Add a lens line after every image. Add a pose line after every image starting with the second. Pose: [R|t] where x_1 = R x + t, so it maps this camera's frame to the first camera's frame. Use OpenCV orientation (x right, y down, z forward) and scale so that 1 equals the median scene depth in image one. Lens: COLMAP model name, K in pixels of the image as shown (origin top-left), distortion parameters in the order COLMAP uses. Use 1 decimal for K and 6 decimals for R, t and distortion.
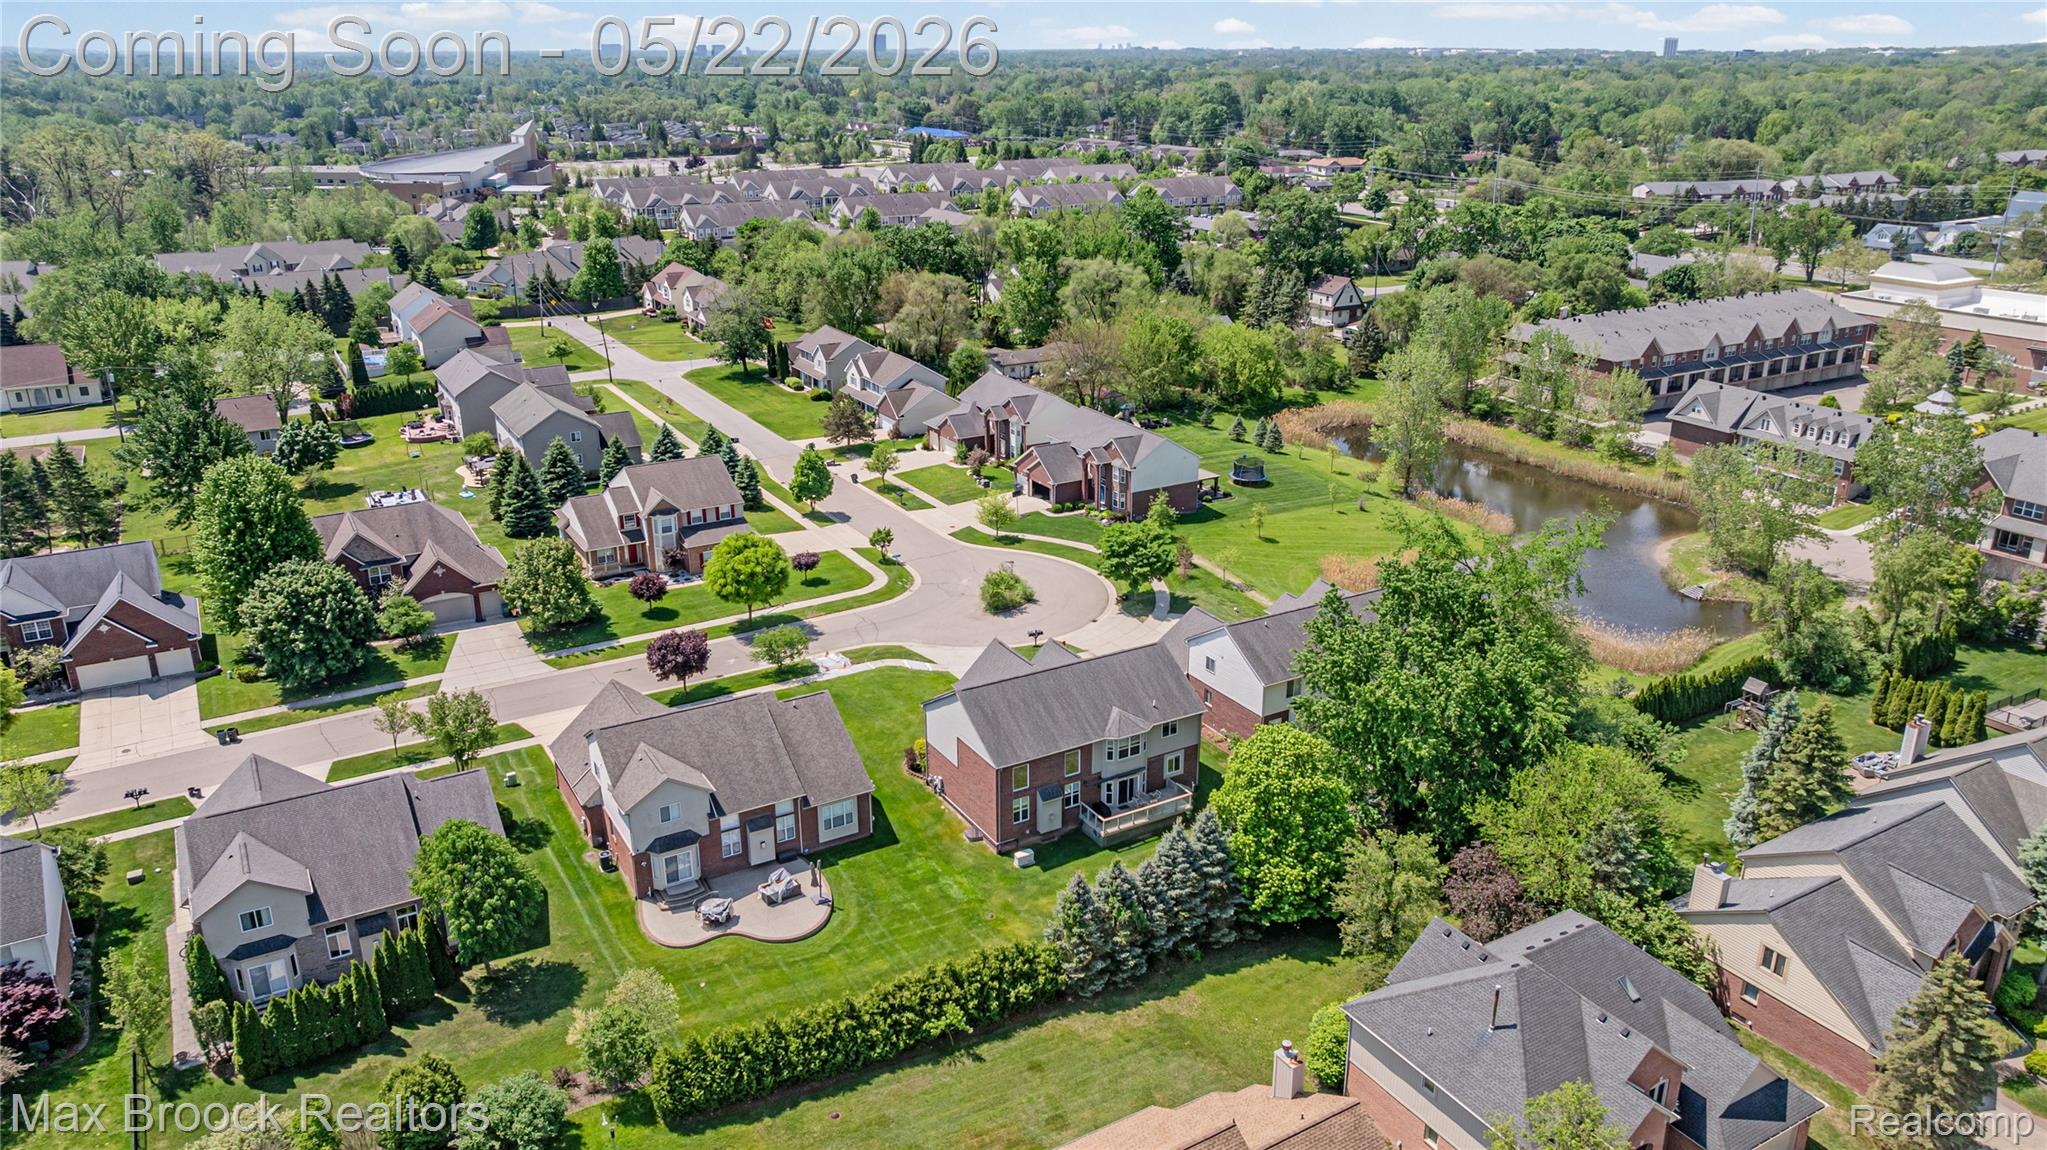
lens RADIAL K [[1439.8, 0, 1027.5], [0, 1439.8, 575.4], [0, 0, 1]] dist [-0.022171, 0.000470]
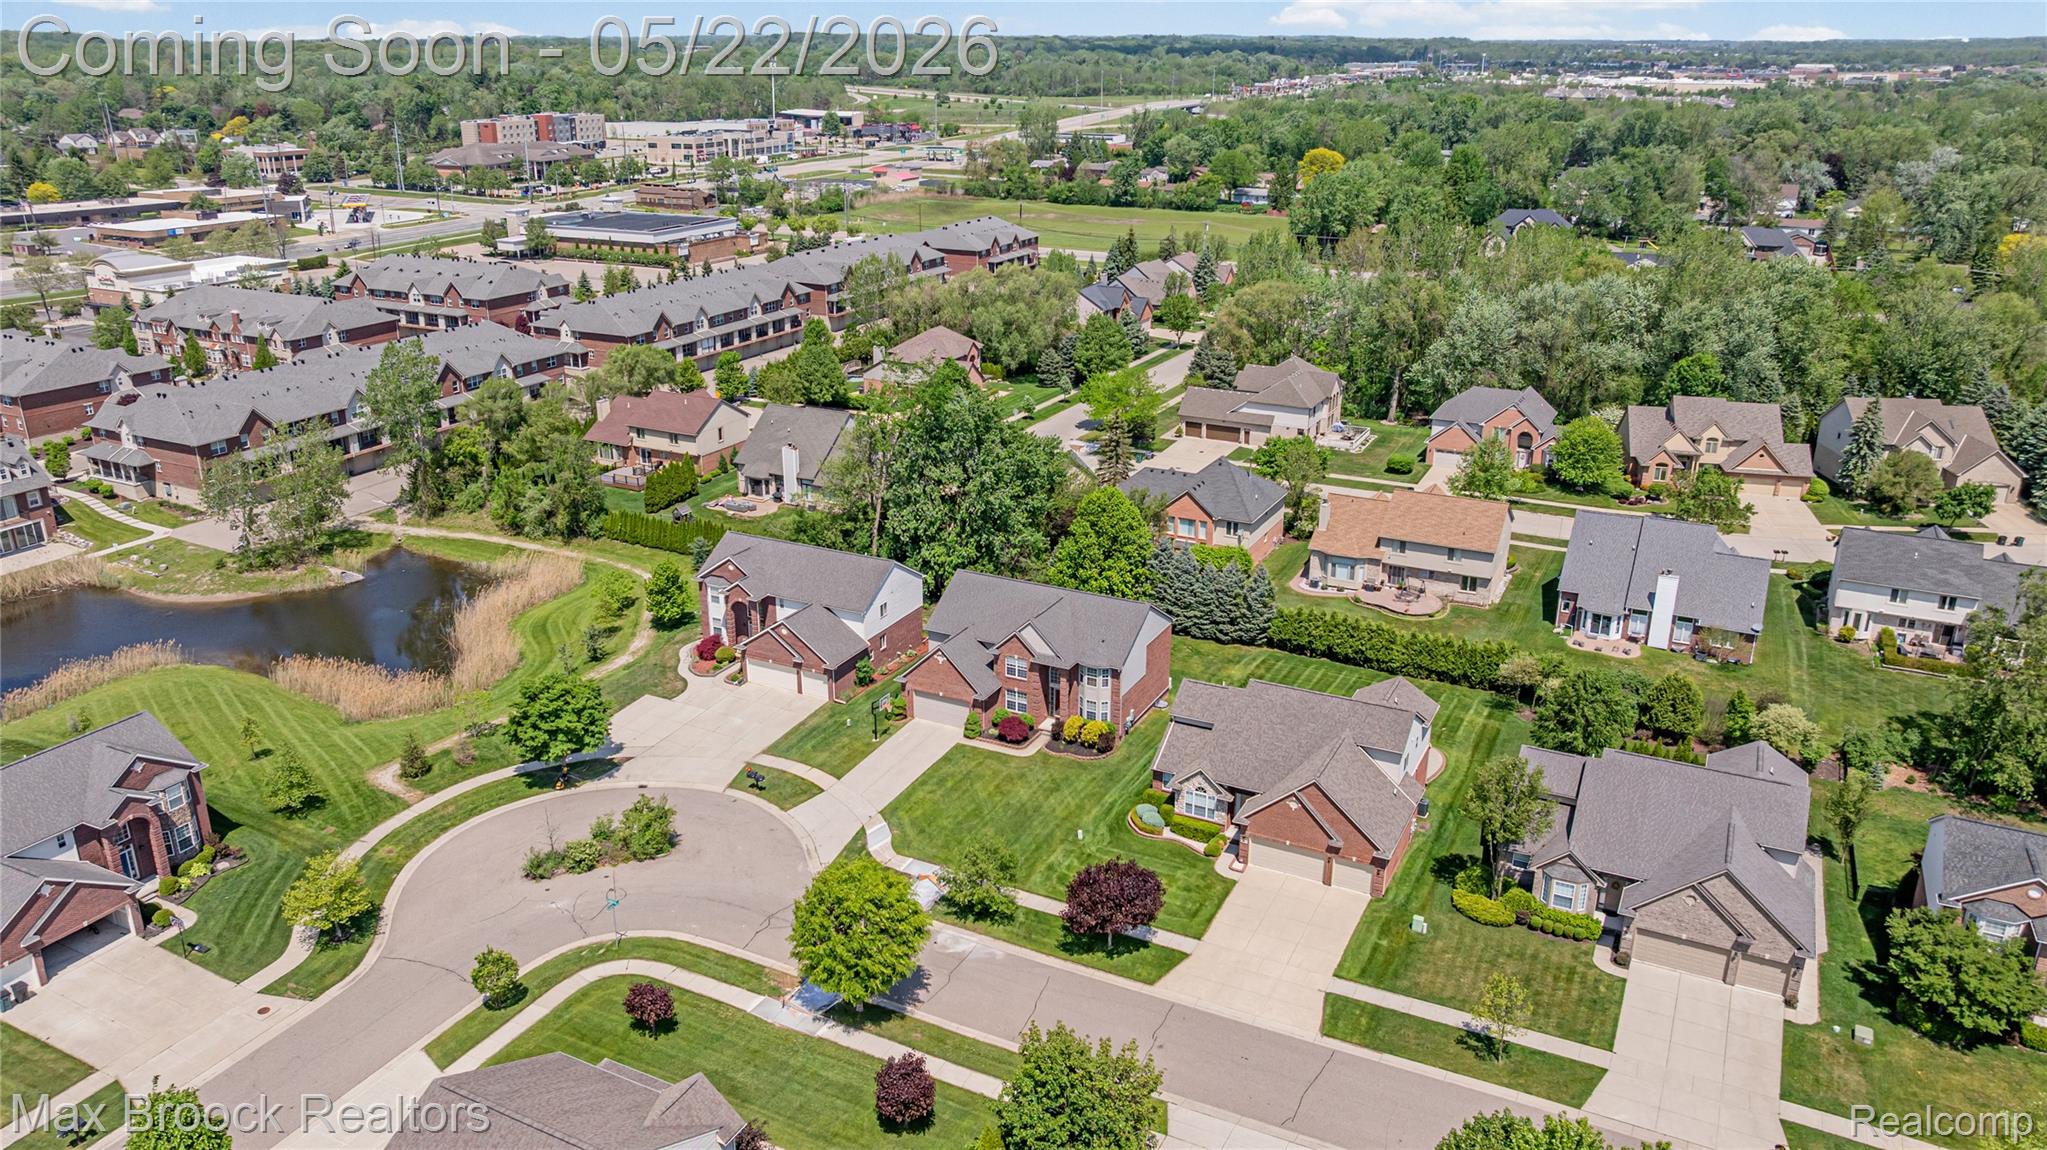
lens RADIAL K [[1465.9, 0, 1013.7], [0, 1465.9, 546.5], [0, 0, 1]] dist [-0.023104, -0.004067]
pose [[-0.539837, -0.275563, 0.795387, -0.708448], [0.290548, 0.825830, 0.483308, -0.431811], [-0.790037, 0.492005, -0.365749, 1.162133]]
